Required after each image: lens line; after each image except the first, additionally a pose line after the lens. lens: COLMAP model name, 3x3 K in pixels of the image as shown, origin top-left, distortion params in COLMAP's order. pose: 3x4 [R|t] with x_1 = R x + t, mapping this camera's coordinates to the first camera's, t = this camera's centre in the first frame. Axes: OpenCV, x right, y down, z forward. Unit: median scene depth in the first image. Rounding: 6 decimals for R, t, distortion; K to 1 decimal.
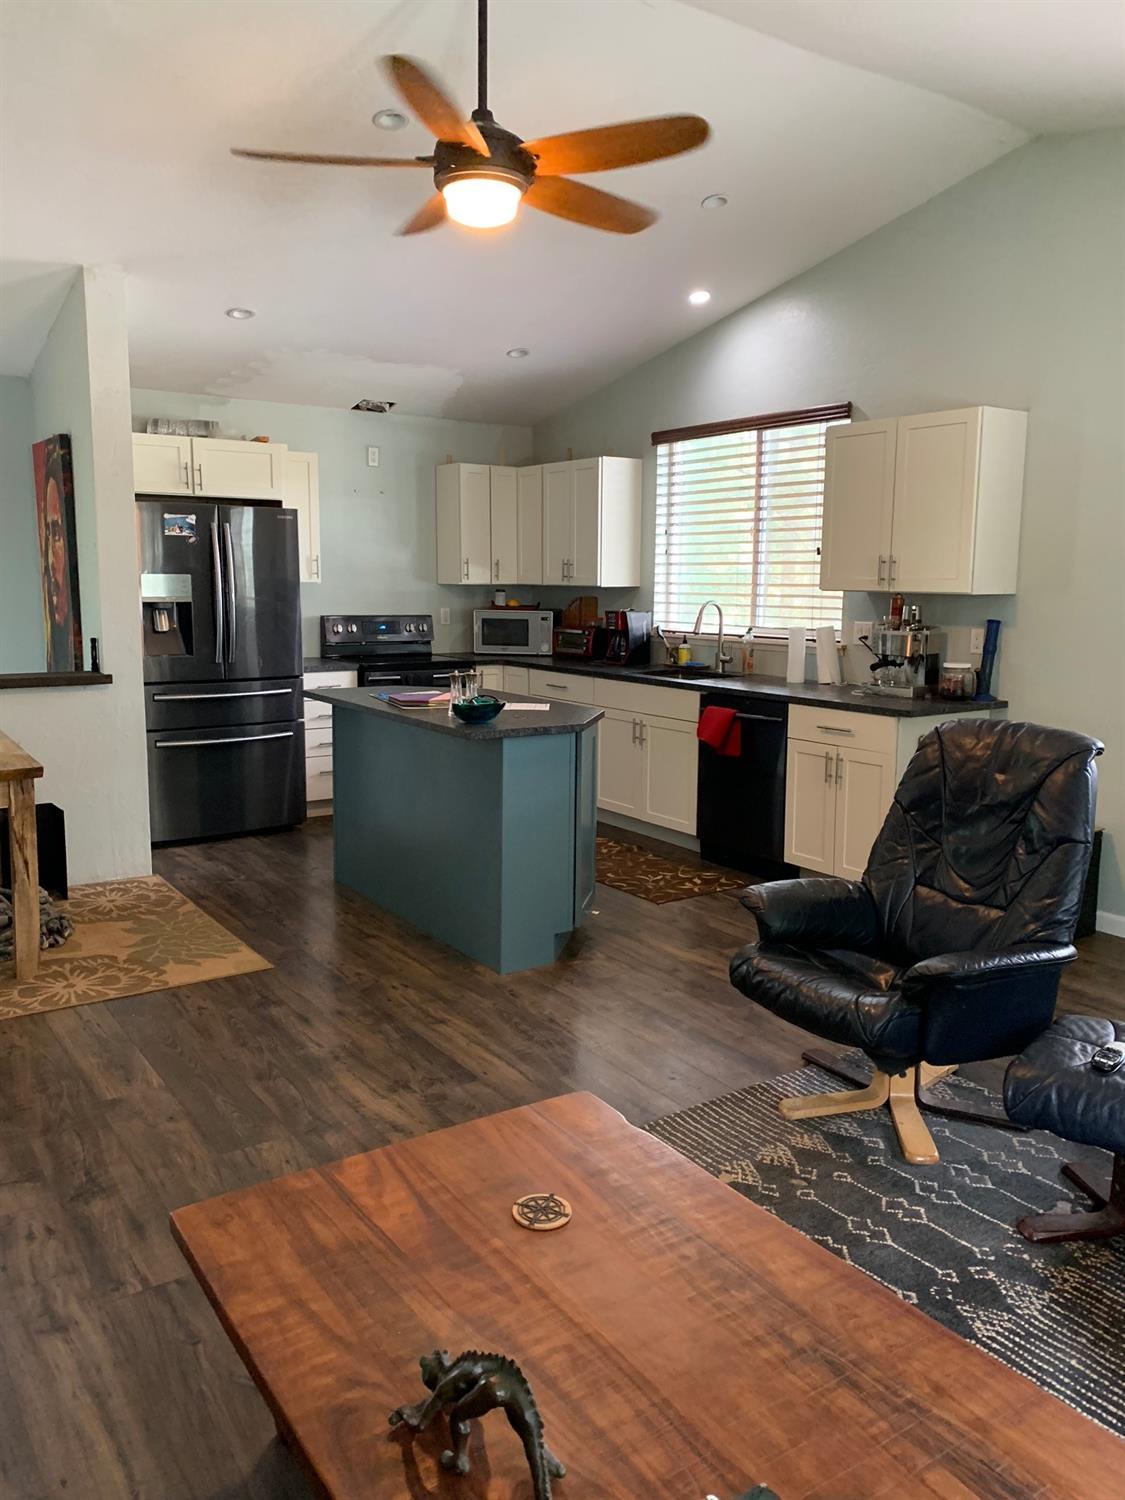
lens RADIAL K [[1165.6, 0, 569.3], [0, 1165.6, 751.2], [0, 0, 1]] dist [-0.010076, 0.002226]
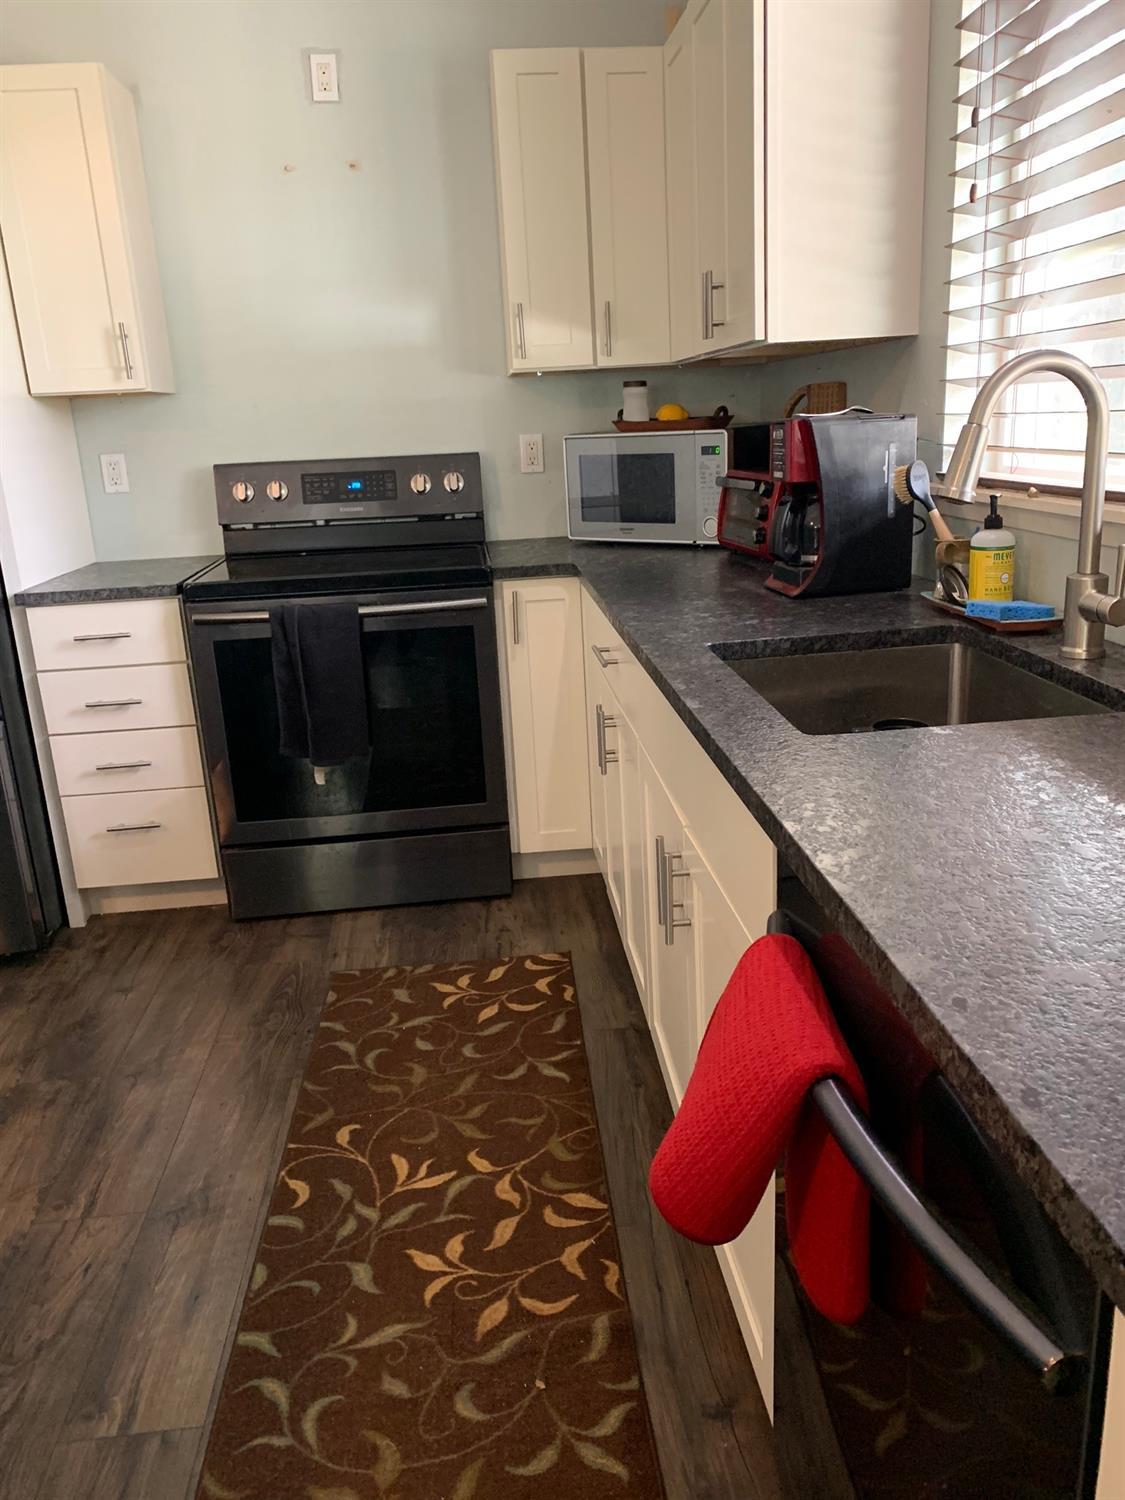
lens RADIAL K [[1165.6, 0, 569.3], [0, 1165.6, 751.2], [0, 0, 1]] dist [-0.010076, 0.002226]
pose [[0.873385, 0.080248, -0.480373, 0.131396], [-0.012914, 0.989801, 0.141870, -0.069979], [0.486859, -0.117703, 0.865514, 0.640340]]
